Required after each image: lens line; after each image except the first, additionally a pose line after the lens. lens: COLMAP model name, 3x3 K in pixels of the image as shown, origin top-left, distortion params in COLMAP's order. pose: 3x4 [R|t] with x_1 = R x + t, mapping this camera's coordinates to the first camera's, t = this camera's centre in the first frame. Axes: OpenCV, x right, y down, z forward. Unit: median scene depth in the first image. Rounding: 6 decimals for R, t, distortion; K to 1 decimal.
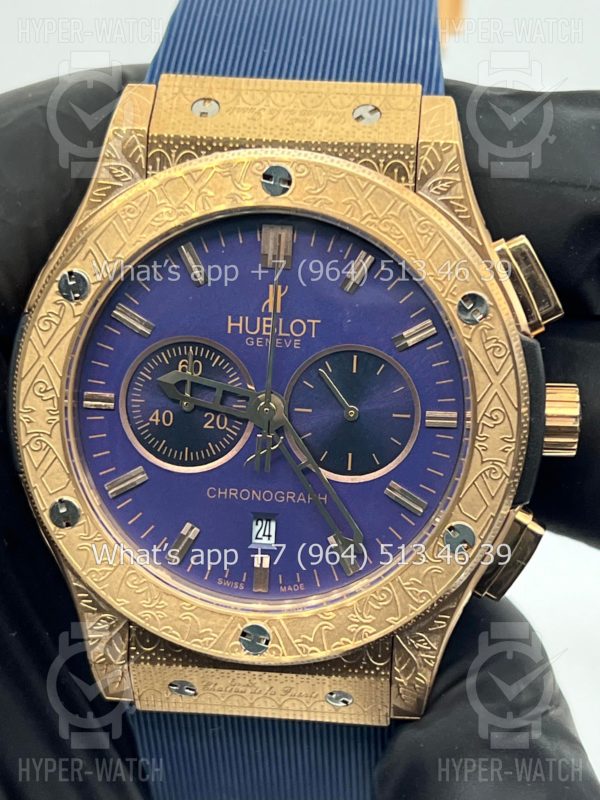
lens RADIAL K [[1932.1, 0, 300.0], [0, 1932.1, 400.0], [0, 0, 1]] dist [0.103548, 0.370728]
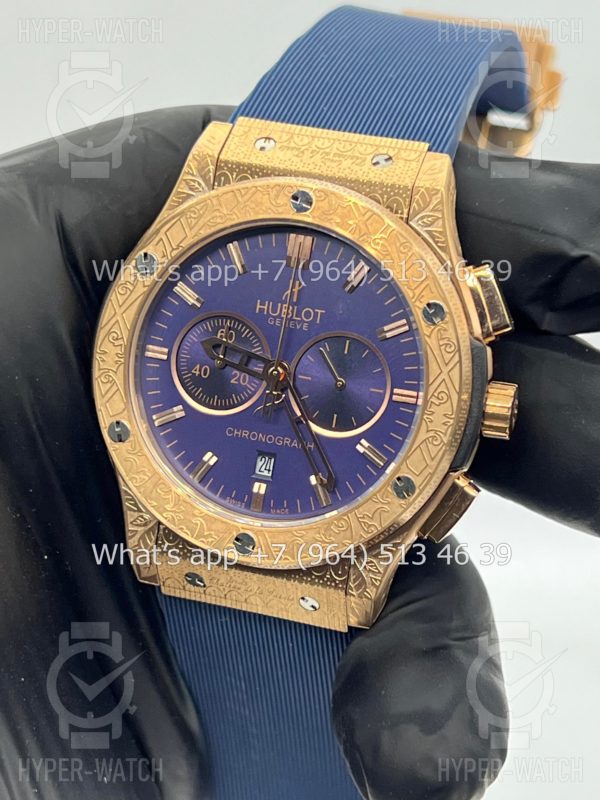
lens RADIAL K [[1932.1, 0, 300.0], [0, 1932.1, 400.0], [0, 0, 1]] dist [0.103548, 0.370728]
pose [[0.978629, 0.123297, -0.164571, 0.217664], [-0.130895, 0.990738, -0.036114, 0.068572], [0.158594, 0.056884, 0.985704, -0.298244]]
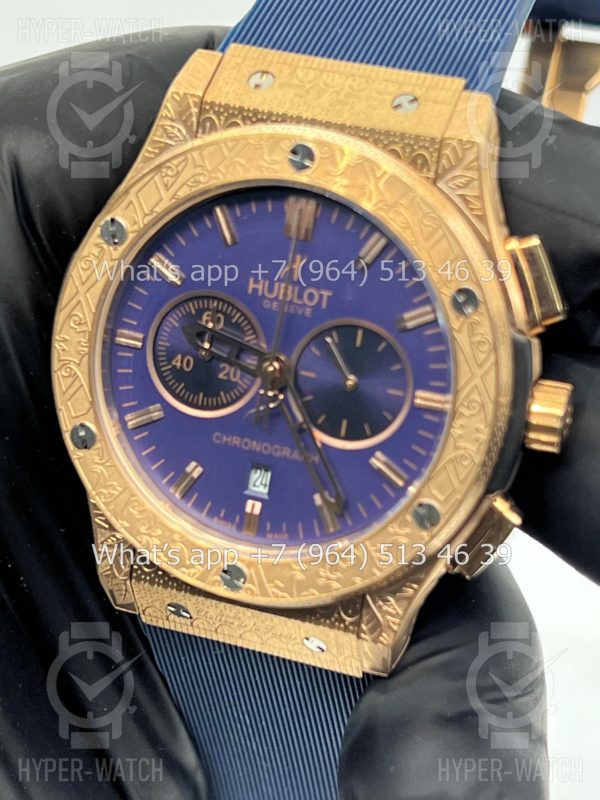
lens RADIAL K [[1932.1, 0, 300.0], [0, 1932.1, 400.0], [0, 0, 1]] dist [0.103548, 0.370728]
pose [[0.966596, 0.143907, -0.212091, 0.226643], [-0.133185, 0.989018, 0.064078, -0.048560], [0.218983, -0.033691, 0.975147, -0.042759]]
